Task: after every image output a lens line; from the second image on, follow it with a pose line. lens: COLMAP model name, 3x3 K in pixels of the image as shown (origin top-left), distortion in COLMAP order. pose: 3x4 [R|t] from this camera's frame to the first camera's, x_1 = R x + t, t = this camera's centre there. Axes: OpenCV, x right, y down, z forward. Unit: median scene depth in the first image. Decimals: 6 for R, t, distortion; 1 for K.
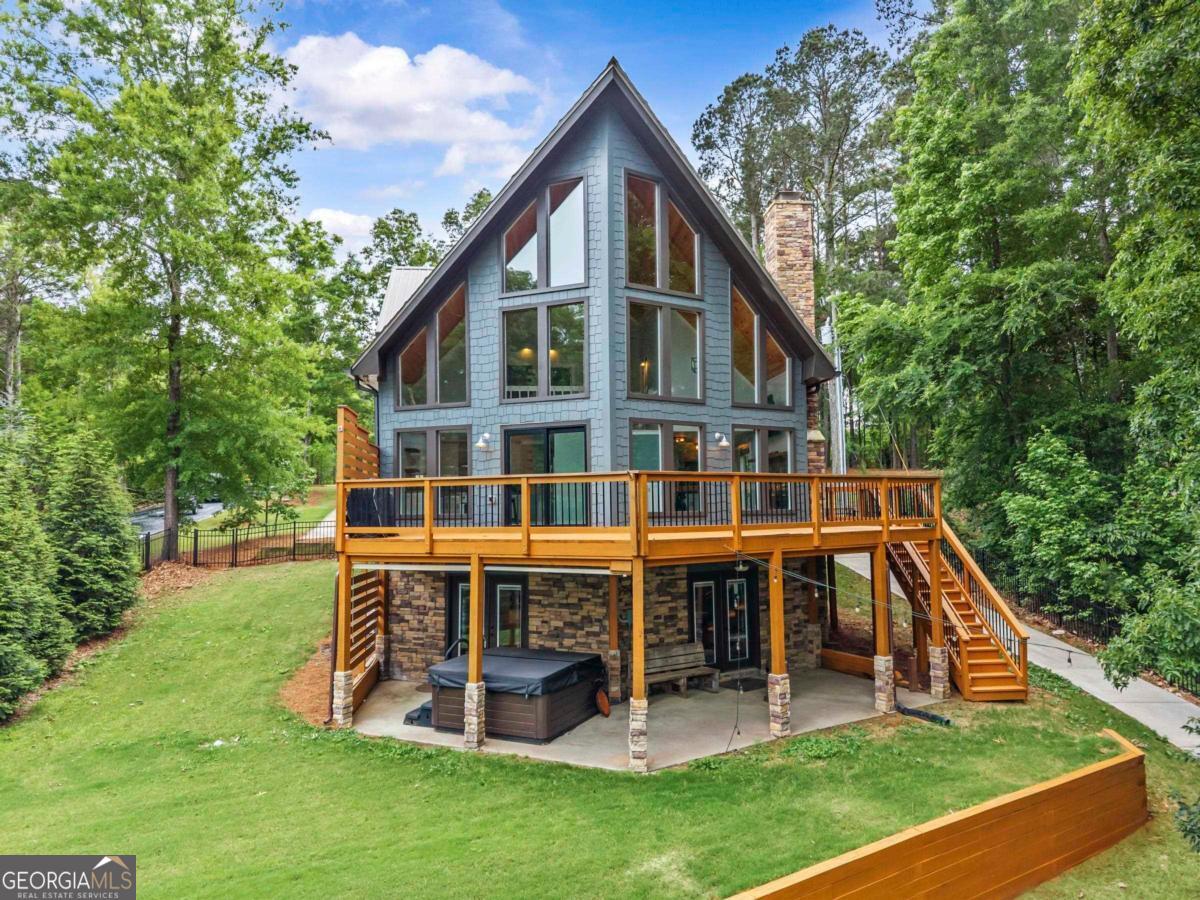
lens RADIAL K [[821.9, 0, 604.4], [0, 821.9, 451.5], [0, 0, 1]] dist [0.012277, 0.005791]
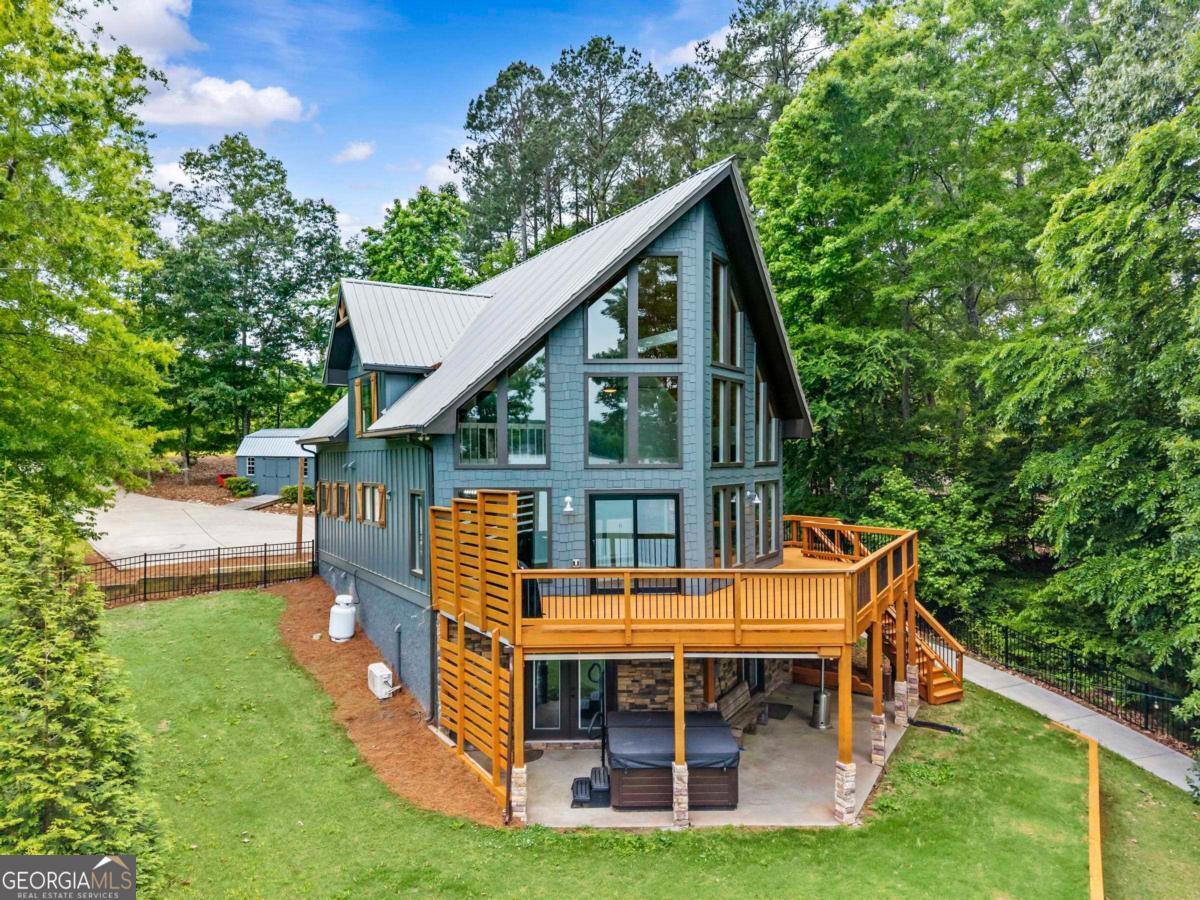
lens RADIAL K [[821.9, 0, 609.4], [0, 821.9, 448.9], [0, 0, 1]] dist [0.012277, 0.005791]
pose [[0.895426, 0.011008, 0.445075, -0.671631], [-0.037125, 0.998059, 0.050003, -0.164002], [-0.443660, -0.061297, 0.894096, 0.106230]]
